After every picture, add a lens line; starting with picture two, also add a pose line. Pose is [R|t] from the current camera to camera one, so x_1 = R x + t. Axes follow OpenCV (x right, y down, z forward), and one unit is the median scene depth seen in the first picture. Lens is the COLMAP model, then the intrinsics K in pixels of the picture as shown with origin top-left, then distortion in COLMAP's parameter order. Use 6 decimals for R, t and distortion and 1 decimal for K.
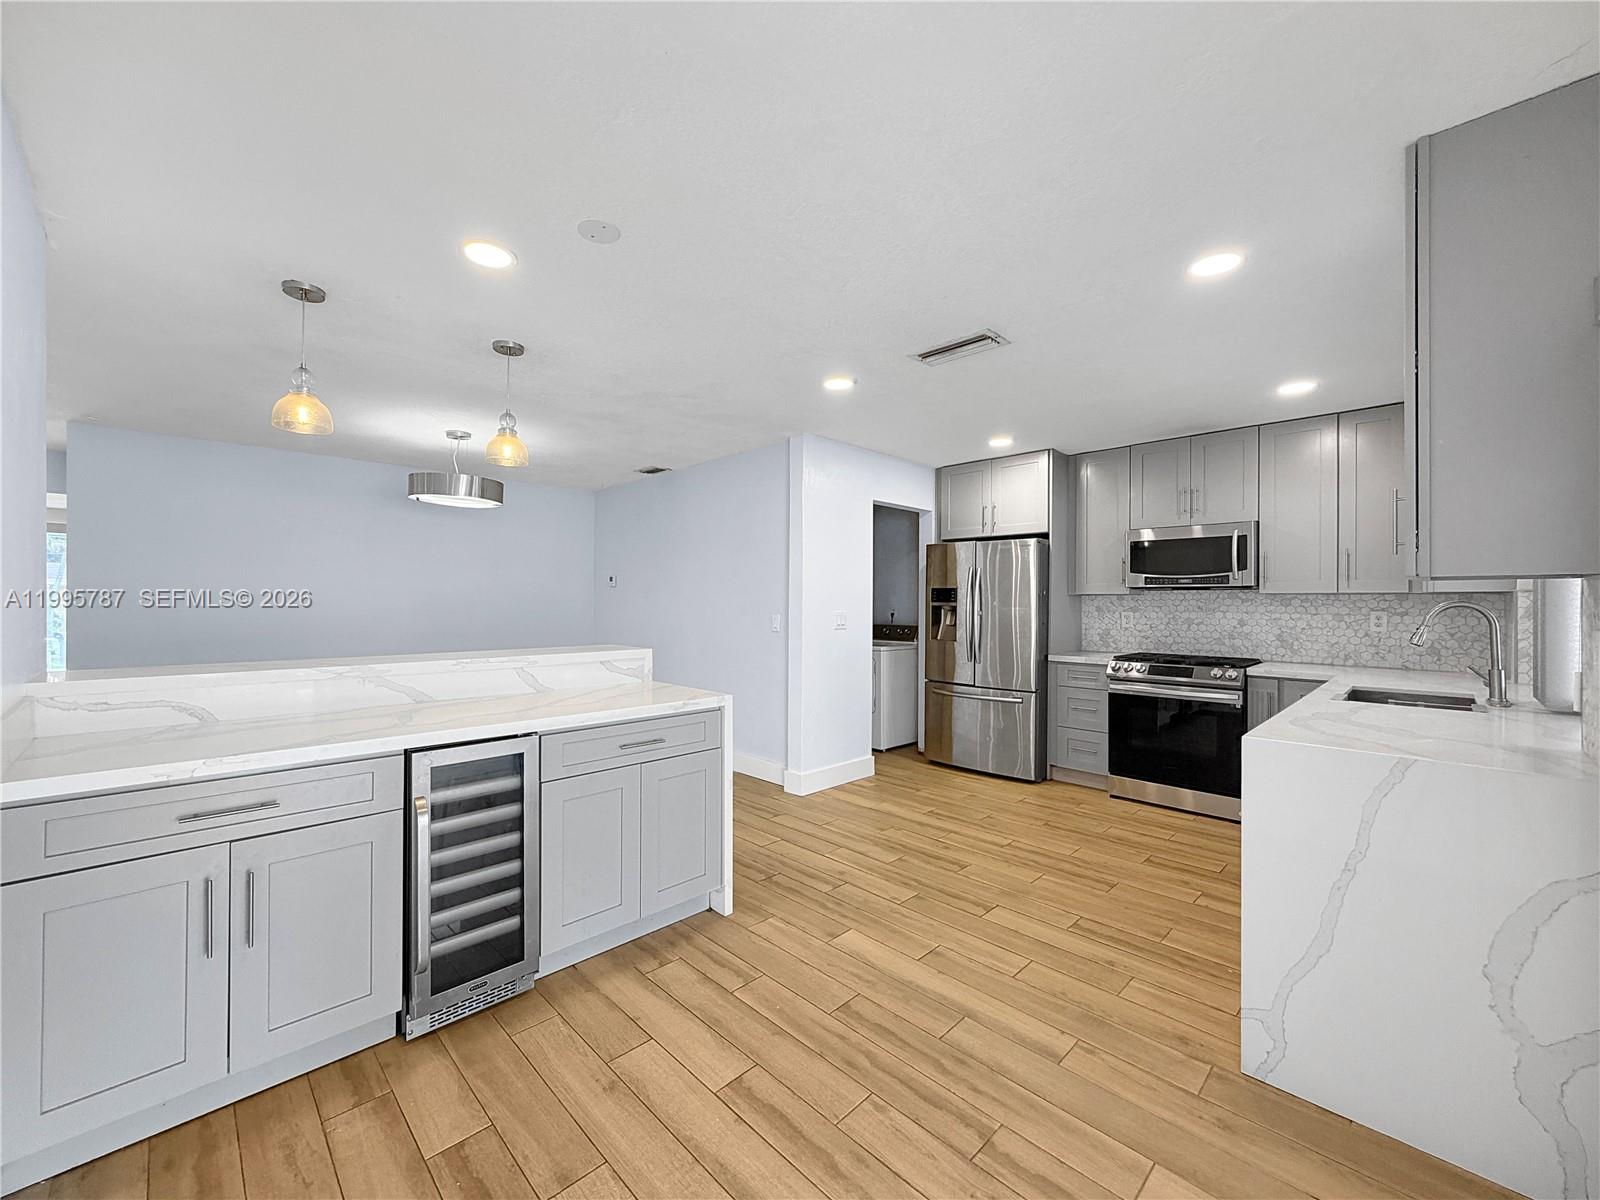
lens RADIAL K [[641.7, 0, 791.2], [0, 641.7, 599.3], [0, 0, 1]] dist [0.001756, 0.000458]
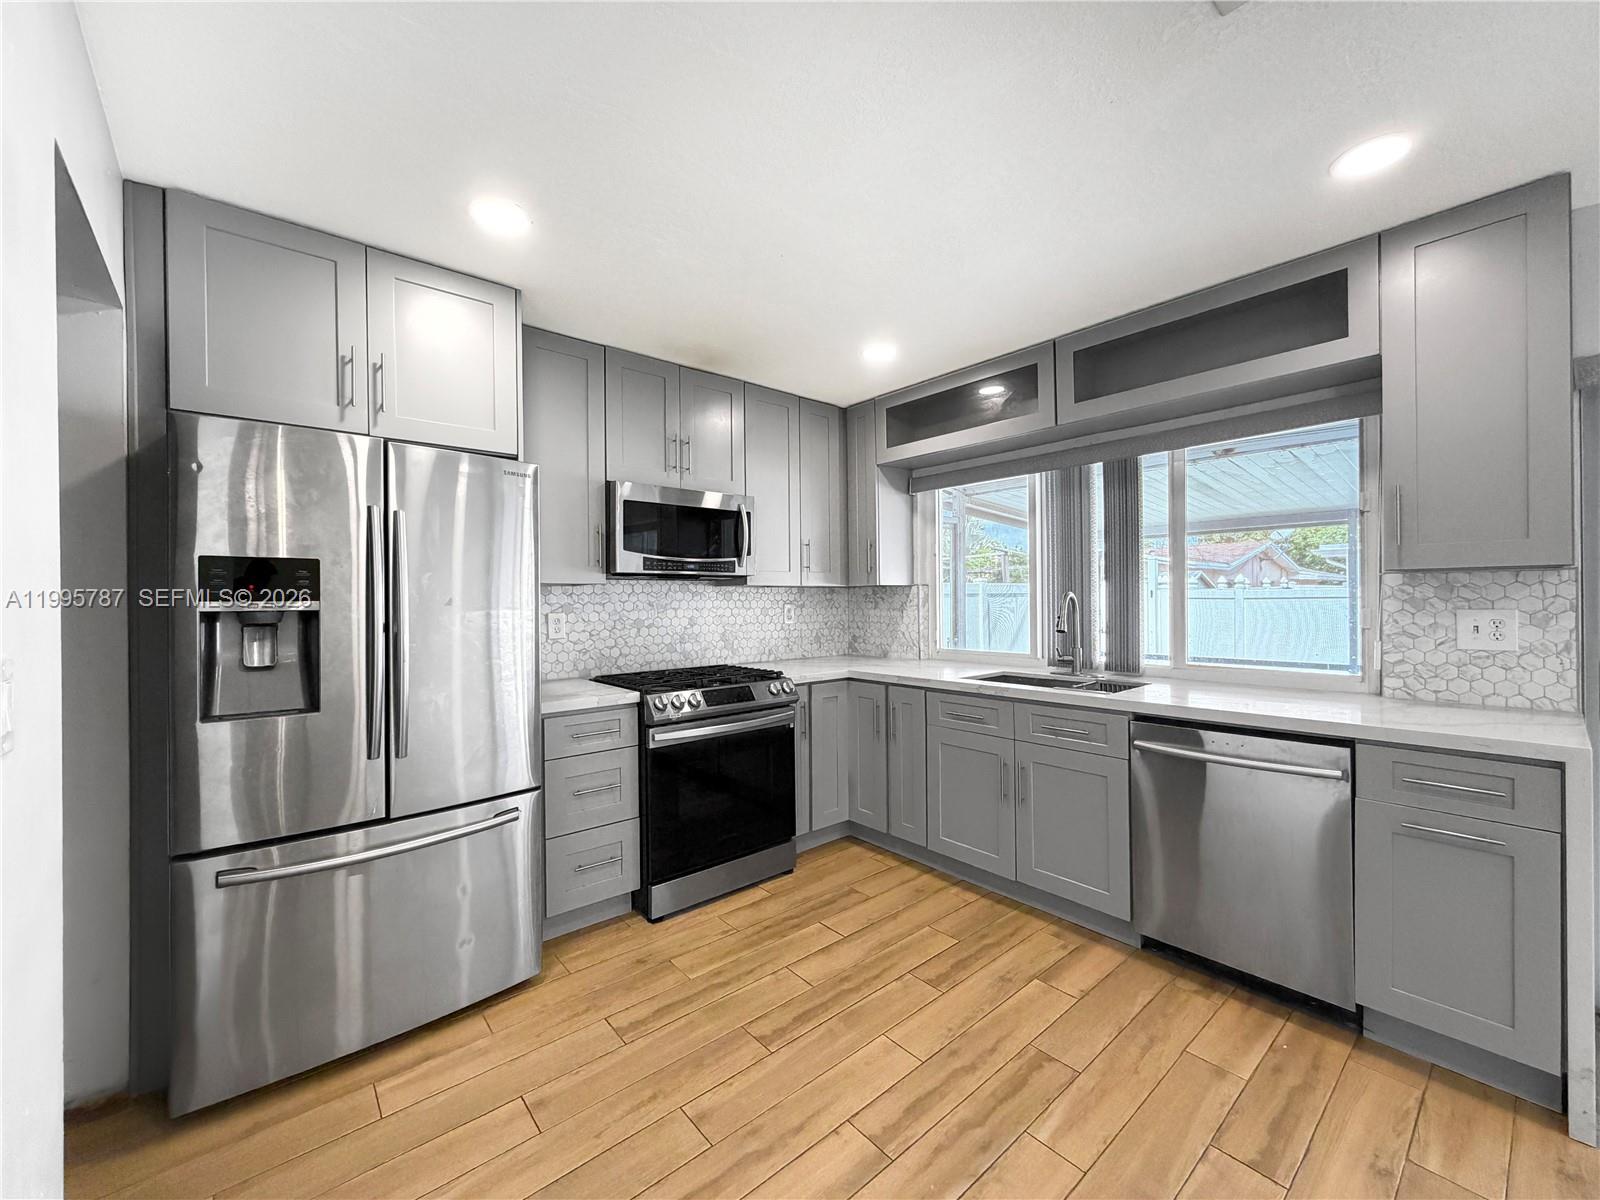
lens RADIAL K [[641.7, 0, 794.5], [0, 641.7, 595.7], [0, 0, 1]] dist [0.001756, 0.000458]
pose [[0.070409, -0.003219, 0.997513, -0.093941], [0.005622, 0.999980, 0.002830, 0.002503], [-0.997502, 0.005409, 0.070426, 0.882422]]
